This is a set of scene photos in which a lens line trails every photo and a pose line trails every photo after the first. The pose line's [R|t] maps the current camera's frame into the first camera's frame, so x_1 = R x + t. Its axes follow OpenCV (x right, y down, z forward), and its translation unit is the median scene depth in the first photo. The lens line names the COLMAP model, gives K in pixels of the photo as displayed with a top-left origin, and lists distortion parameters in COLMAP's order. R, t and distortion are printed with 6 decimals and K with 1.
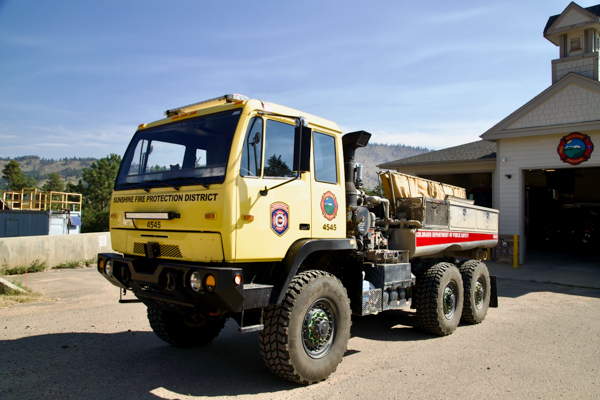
lens RADIAL K [[469.1, 0, 300.0], [0, 469.1, 200.0], [0, 0, 1]] dist [-0.044078, 0.008894]
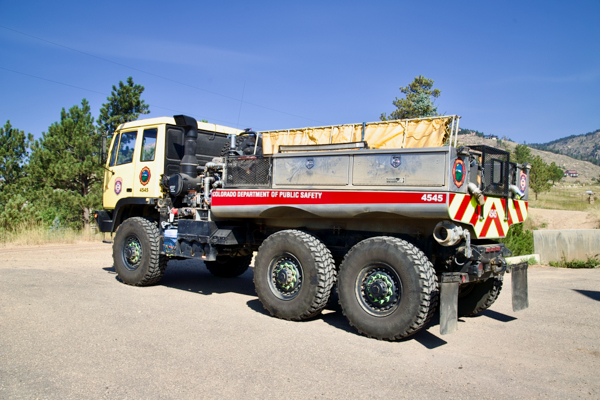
lens RADIAL K [[537.9, 0, 300.0], [0, 537.9, 200.0], [0, 0, 1]] dist [-0.017220, 0.000481]
pose [[-0.000786, -0.045020, -0.998986, 1.818391], [0.029505, 0.998550, -0.045024, 0.184876], [0.999564, -0.029510, 0.000544, 1.508704]]
